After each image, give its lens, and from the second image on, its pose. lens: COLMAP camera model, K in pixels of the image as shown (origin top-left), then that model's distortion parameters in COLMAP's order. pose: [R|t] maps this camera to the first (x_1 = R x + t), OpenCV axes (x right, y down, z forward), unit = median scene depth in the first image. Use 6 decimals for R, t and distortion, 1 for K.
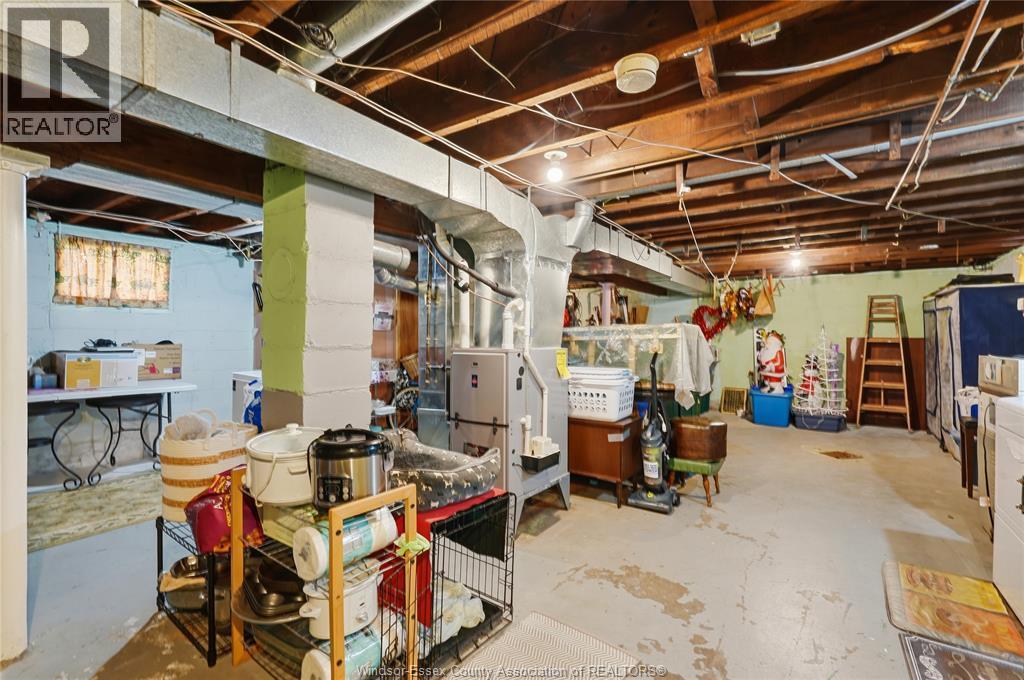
lens RADIAL K [[451.4, 0, 512.6], [0, 451.4, 338.1], [0, 0, 1]] dist [-0.000810, -0.000390]
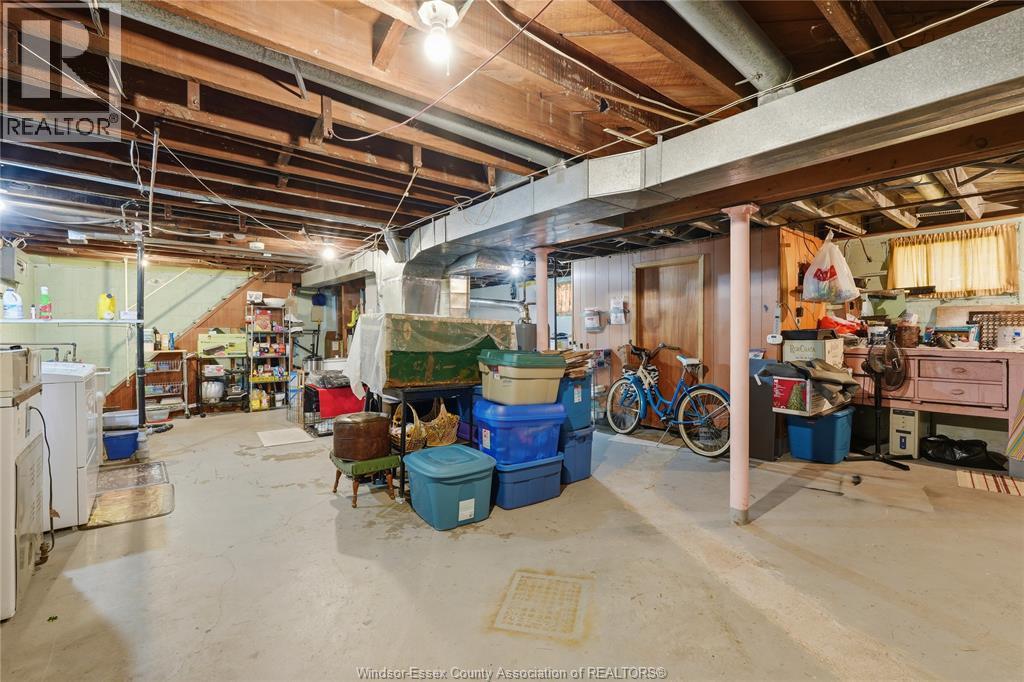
lens RADIAL K [[451.4, 0, 511.4], [0, 451.4, 338.3], [0, 0, 1]] dist [-0.000810, -0.000390]
pose [[-0.277339, 0.005890, -0.960754, 1.462016], [0.000163, 0.999981, 0.006084, 0.016323], [0.960772, 0.001531, -0.277334, 1.863450]]
